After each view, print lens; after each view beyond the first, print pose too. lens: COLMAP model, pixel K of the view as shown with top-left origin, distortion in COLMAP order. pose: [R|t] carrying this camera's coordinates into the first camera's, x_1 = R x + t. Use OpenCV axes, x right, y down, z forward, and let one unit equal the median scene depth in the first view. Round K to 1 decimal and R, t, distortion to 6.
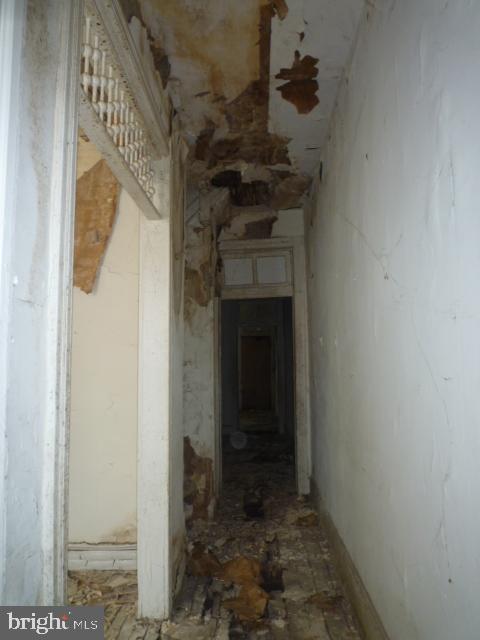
lens RADIAL K [[480.4, 0, 240.0], [0, 480.4, 320.0], [0, 0, 1]] dist [-0.006043, -0.032379]
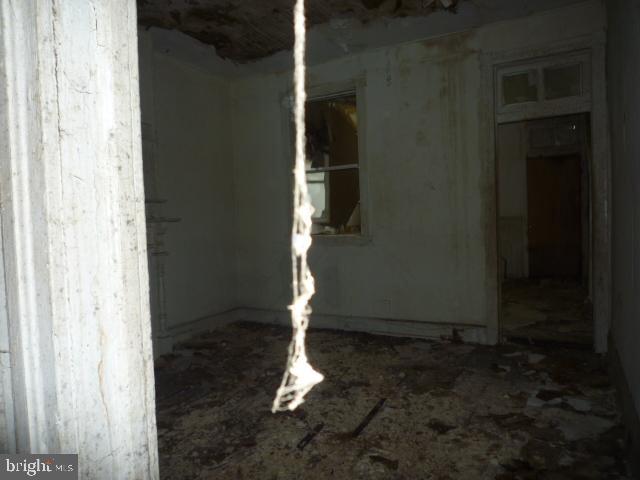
lens RADIAL K [[480.4, 0, 317.8], [0, 480.4, 236.7], [0, 0, 1]] dist [-0.006043, -0.032379]
pose [[0.899438, -0.003097, -0.437037, 0.165582], [0.067503, 0.988960, 0.131917, 0.198360], [0.431803, -0.148153, 0.889717, 1.905724]]
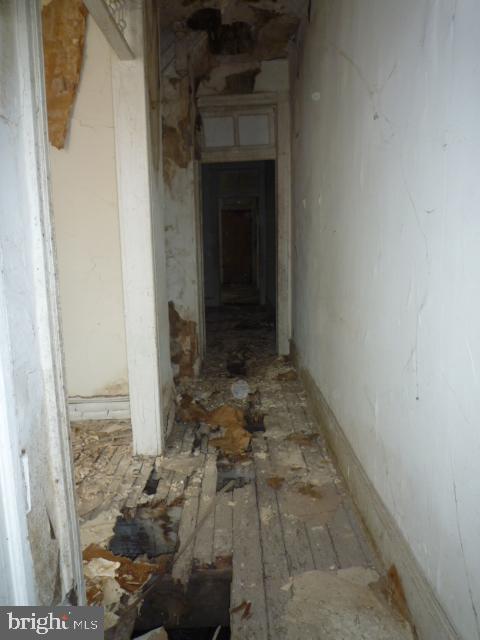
lens RADIAL K [[480.4, 0, 240.0], [0, 480.4, 320.0], [0, 0, 1]] dist [-0.006043, -0.032379]
pose [[0.999178, -0.014025, 0.038030, -0.004384], [0.004033, 0.967970, 0.251035, 0.033558], [-0.040333, -0.250676, 0.967231, -0.006491]]
